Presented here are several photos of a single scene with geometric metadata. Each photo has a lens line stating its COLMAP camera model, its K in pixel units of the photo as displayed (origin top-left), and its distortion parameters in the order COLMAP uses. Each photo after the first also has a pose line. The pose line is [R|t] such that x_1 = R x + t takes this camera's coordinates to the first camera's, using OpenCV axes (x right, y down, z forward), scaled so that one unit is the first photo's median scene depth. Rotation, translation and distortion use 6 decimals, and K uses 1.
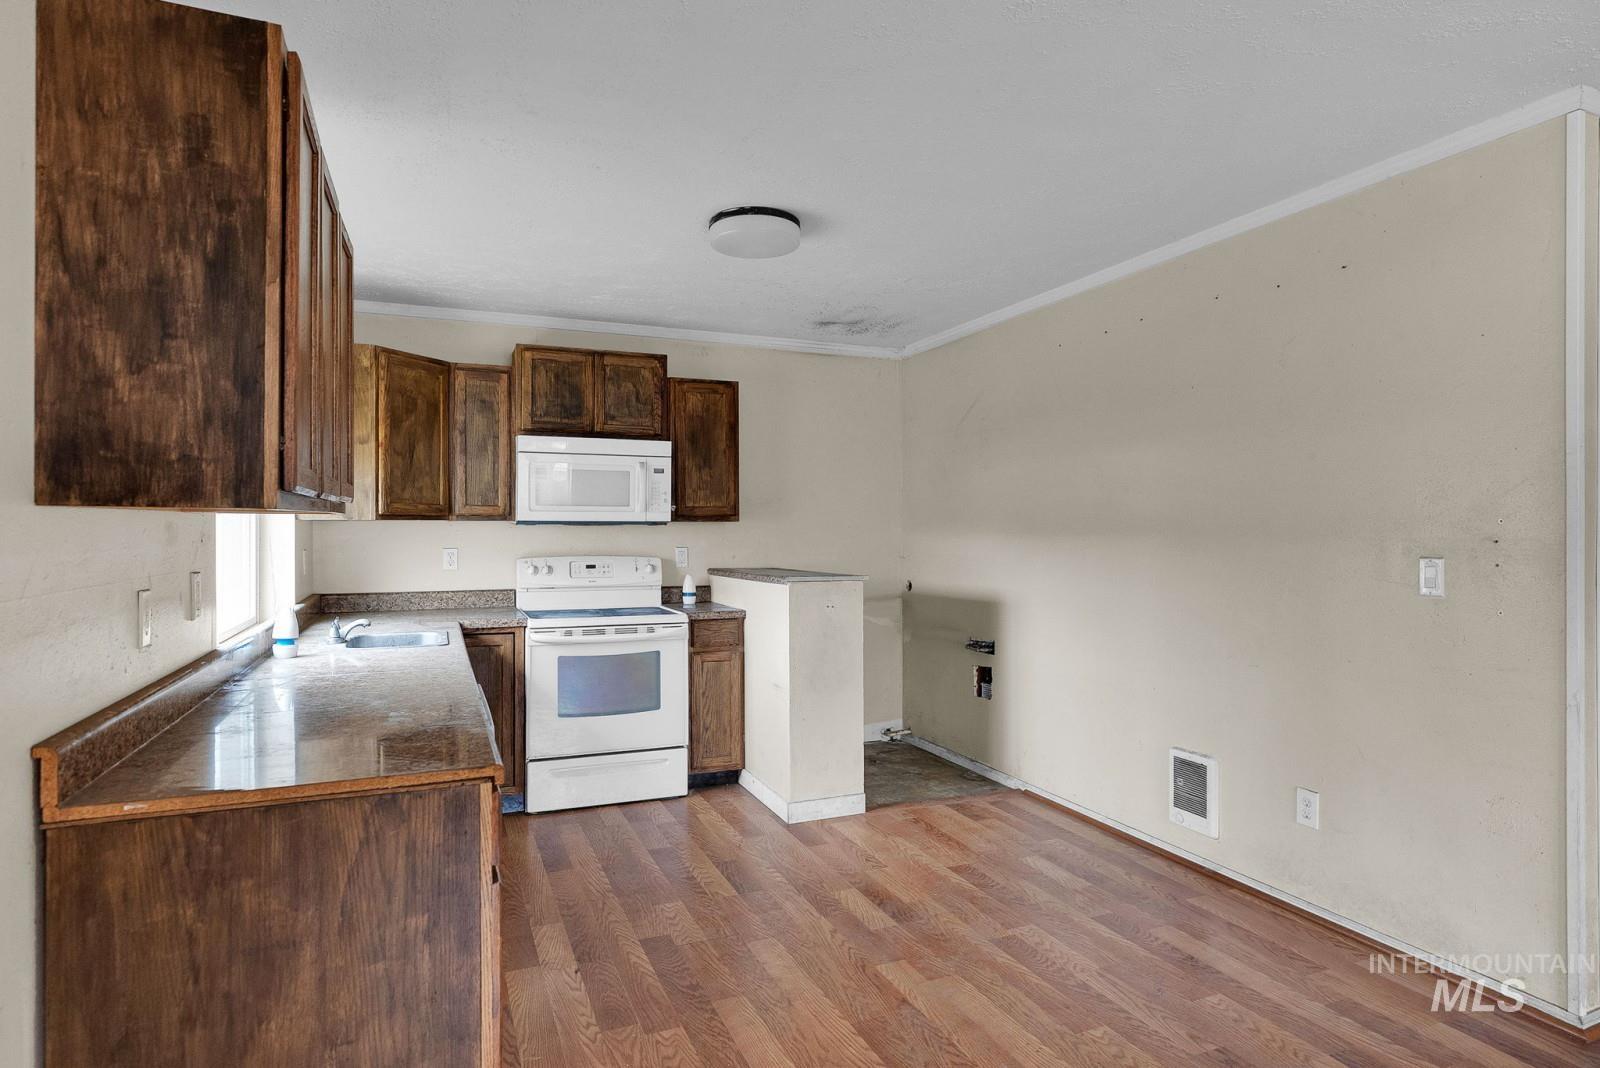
lens RADIAL K [[884.9, 0, 801.8], [0, 884.9, 526.8], [0, 0, 1]] dist [-0.004473, 0.001901]
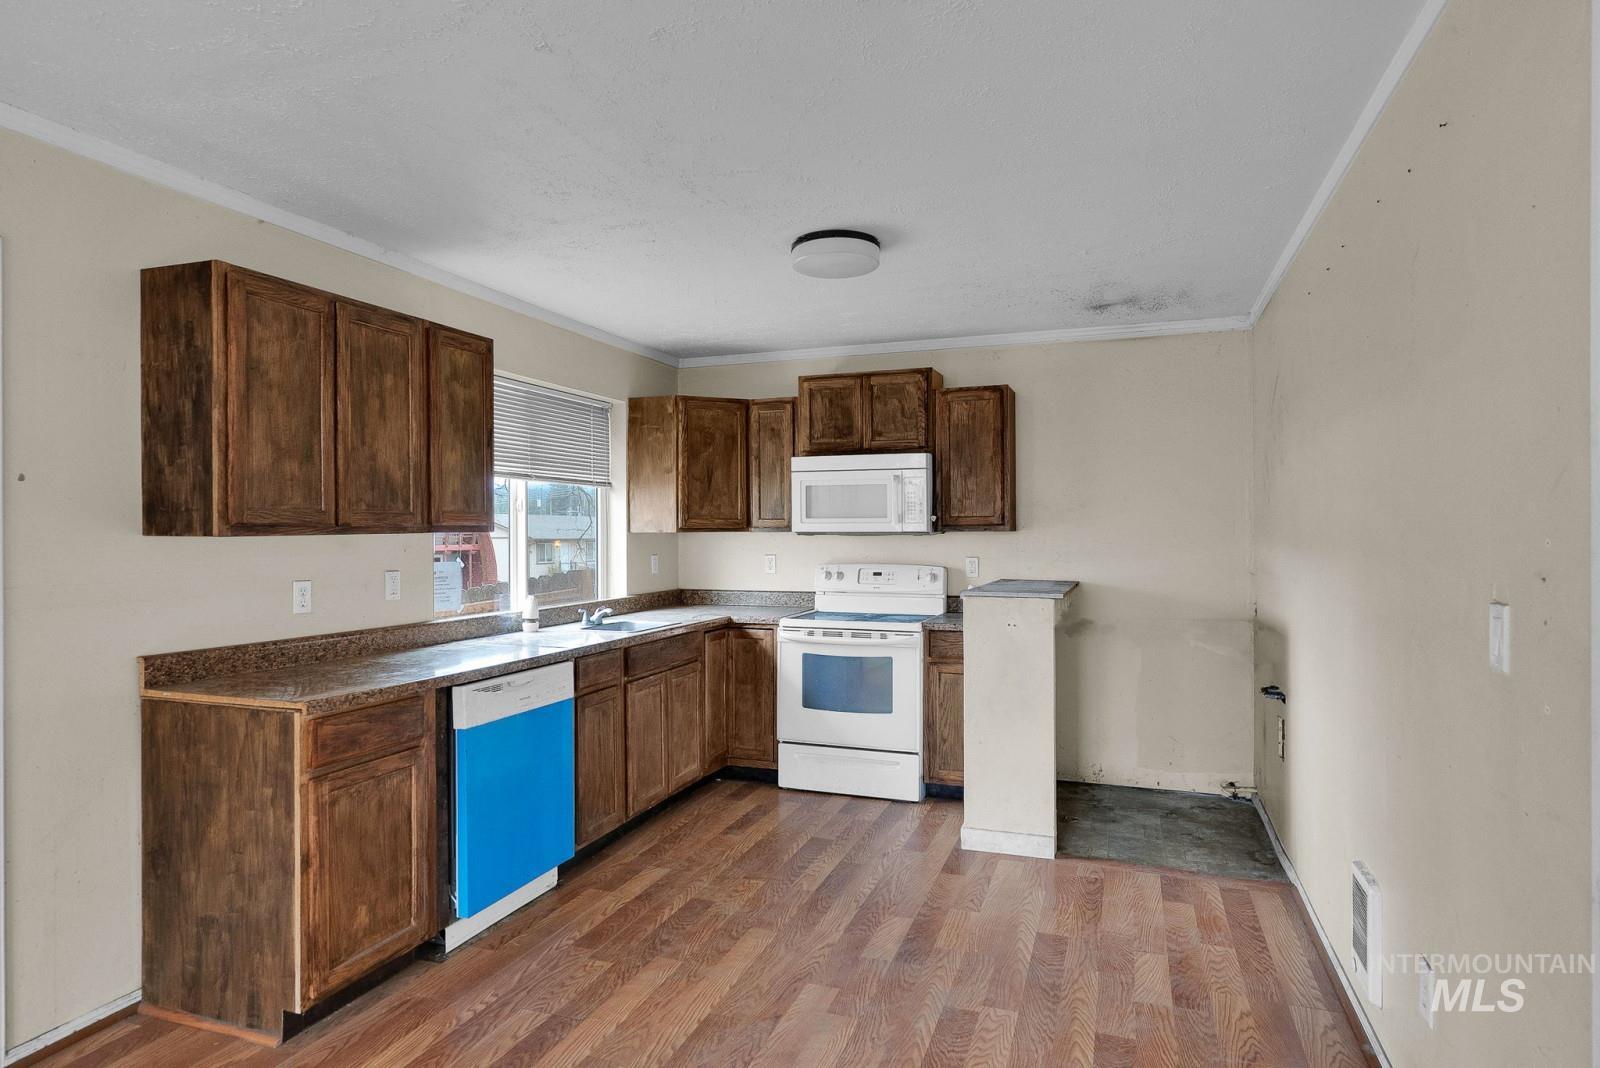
lens RADIAL K [[895.1, 0, 800.7], [0, 895.1, 533.9], [0, 0, 1]] dist [-0.003141, 0.003498]
pose [[0.732696, -0.000672, -0.680555, 0.476730], [0.004569, 0.999982, 0.003932, -0.009086], [0.680540, -0.005990, 0.732686, 0.159741]]
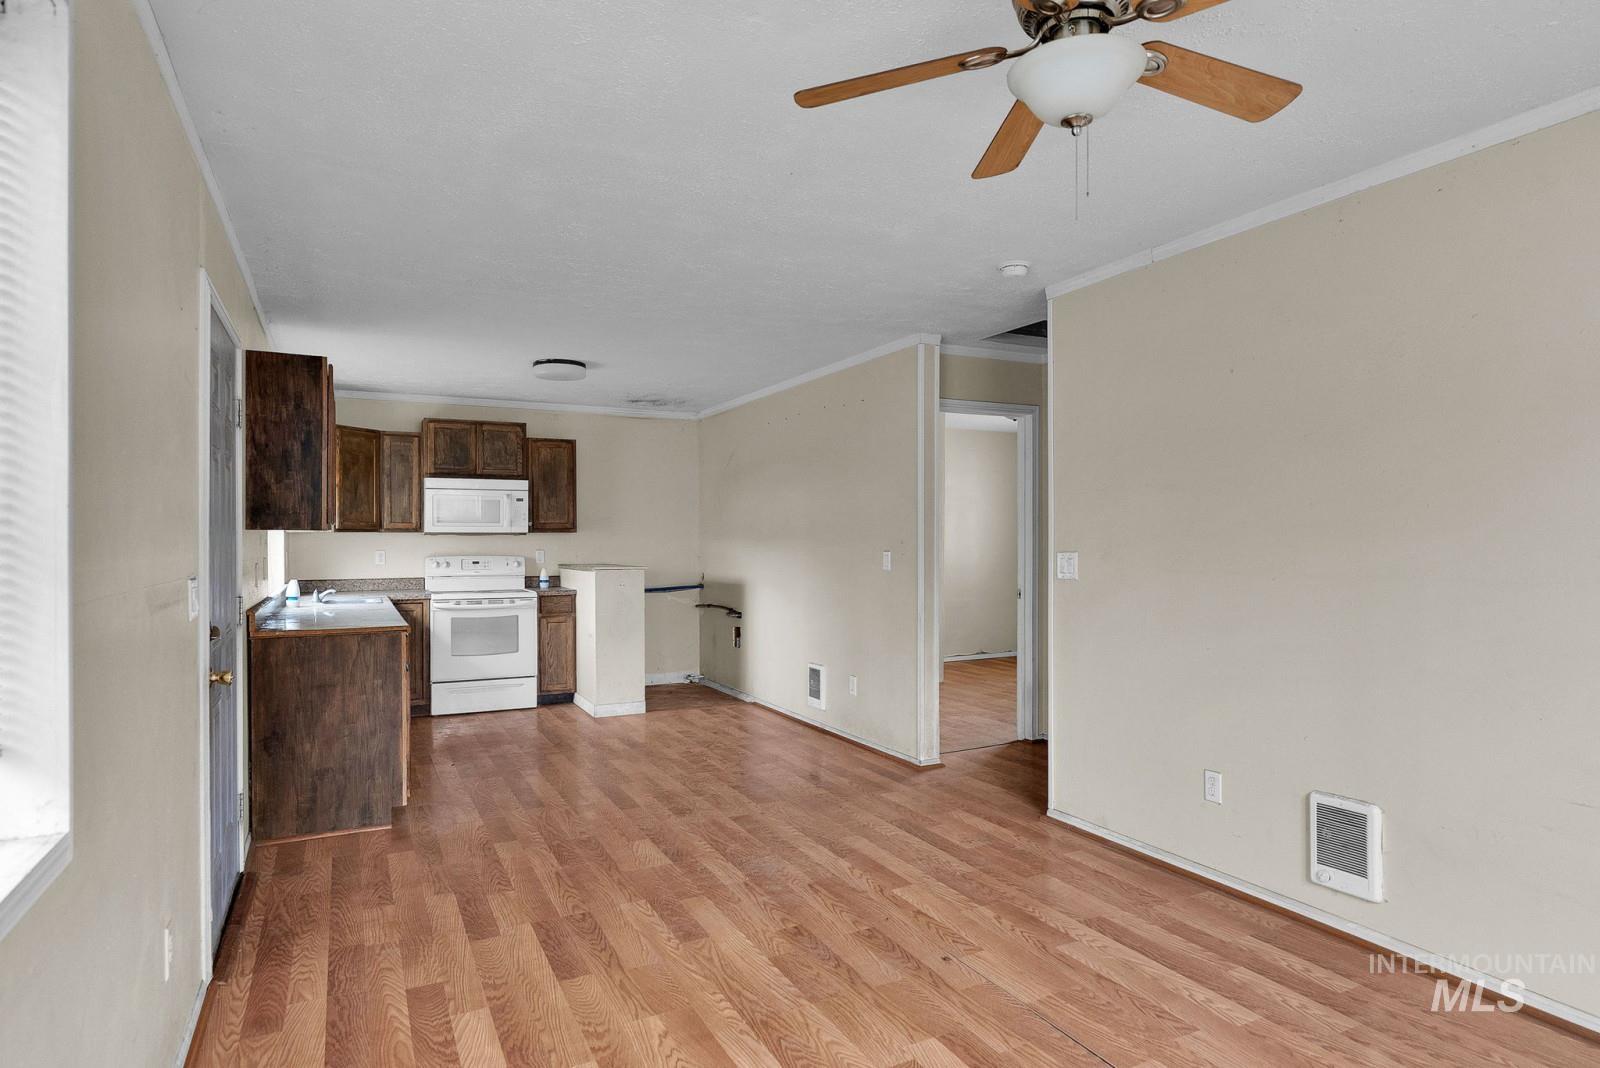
lens RADIAL K [[905.2, 0, 798.4], [0, 905.2, 538.9], [0, 0, 1]] dist [-0.001294, 0.000477]
pose [[0.997777, -0.002051, 0.066608, 0.230380], [0.001774, 0.999990, 0.004221, -0.000988], [-0.066616, -0.004094, 0.997770, -0.639531]]
